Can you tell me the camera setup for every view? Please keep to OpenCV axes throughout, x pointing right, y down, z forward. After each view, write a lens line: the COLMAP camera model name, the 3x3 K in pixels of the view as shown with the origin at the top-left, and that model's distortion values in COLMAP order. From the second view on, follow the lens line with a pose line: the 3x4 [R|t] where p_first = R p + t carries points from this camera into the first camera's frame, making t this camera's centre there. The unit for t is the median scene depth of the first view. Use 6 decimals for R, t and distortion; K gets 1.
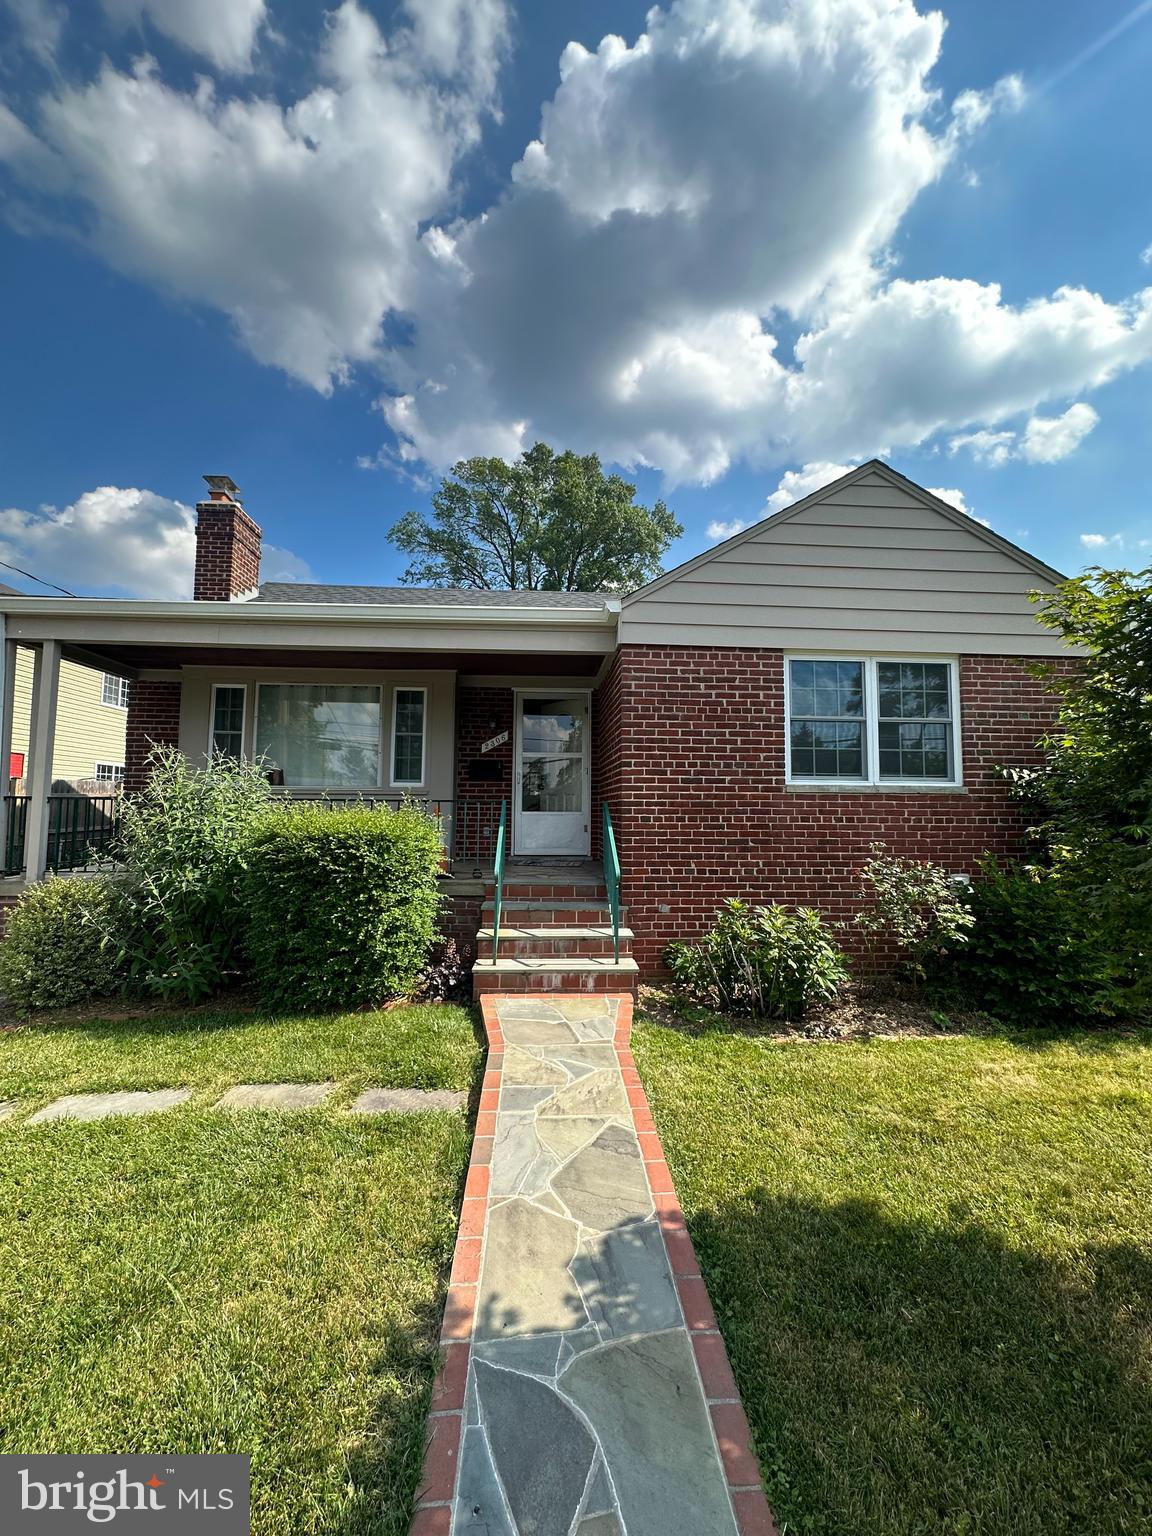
lens RADIAL K [[619.1, 0, 561.8], [0, 619.1, 768.8], [0, 0, 1]] dist [0.001624, 0.008316]
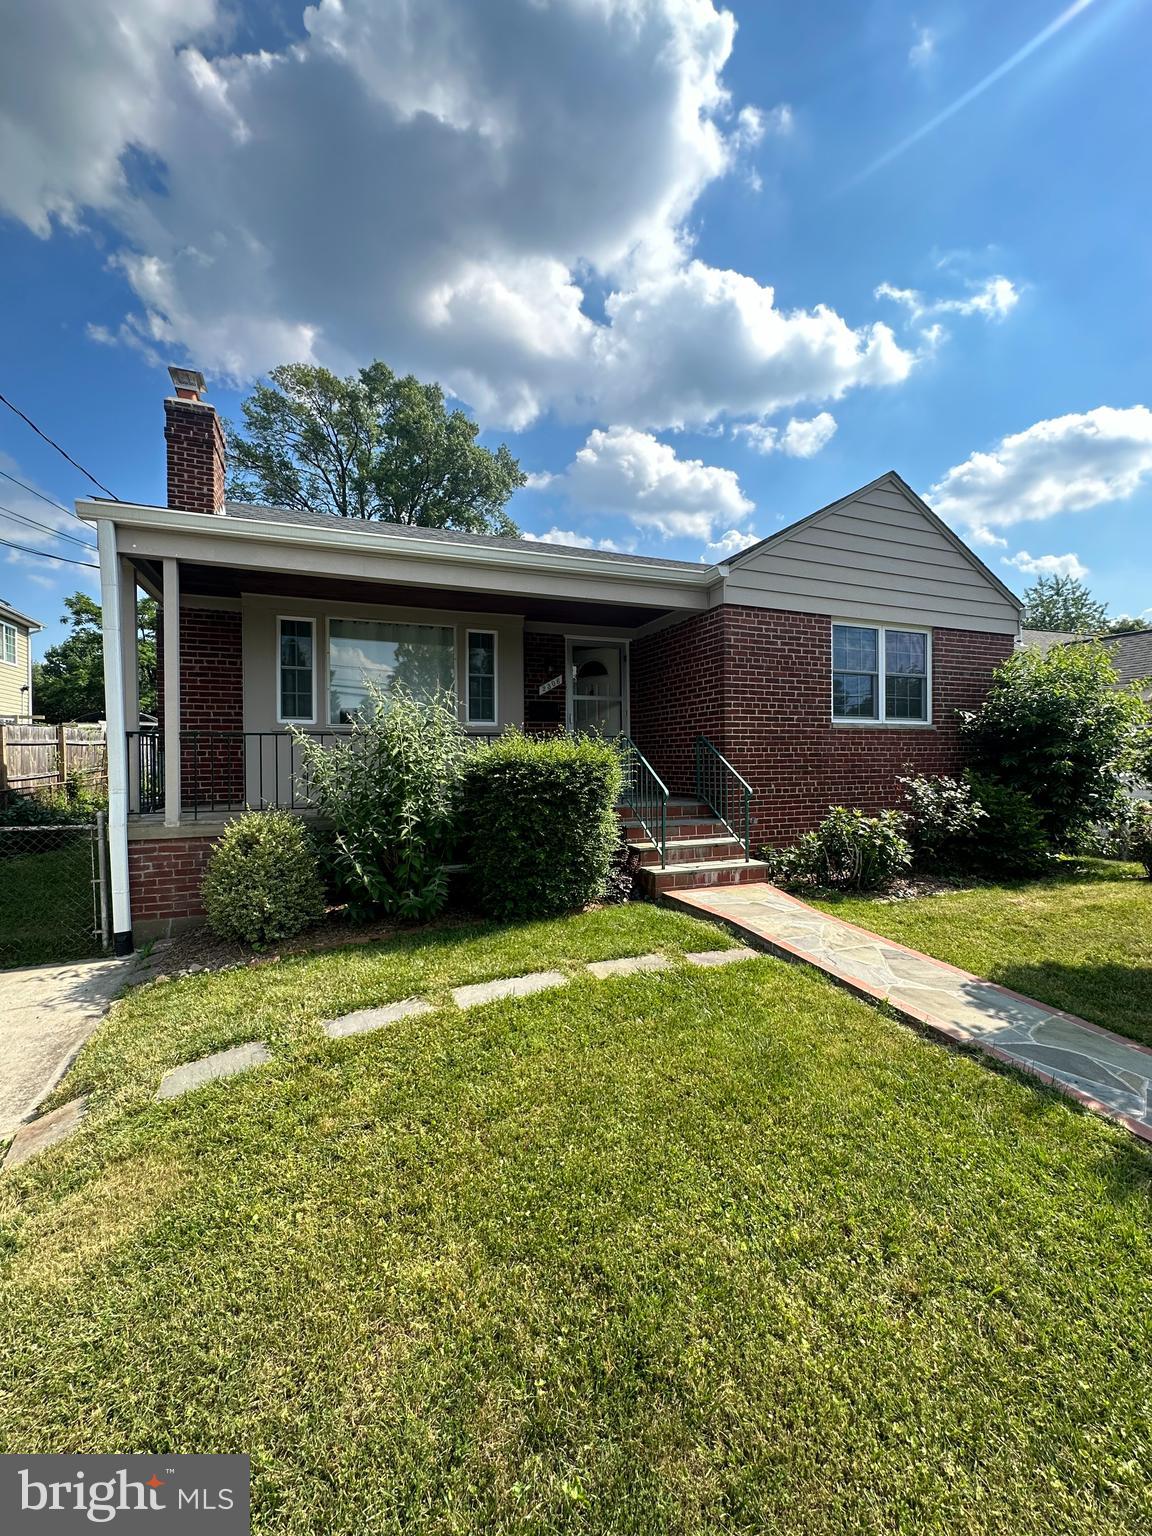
lens RADIAL K [[616.9, 0, 576.0], [0, 616.9, 768.0], [0, 0, 1]] dist [0.001356, 0.000091]
pose [[0.948018, -0.019225, 0.317635, -0.554388], [-0.005923, 0.996934, 0.078016, 0.023011], [-0.318161, -0.075842, 0.944998, -0.056929]]
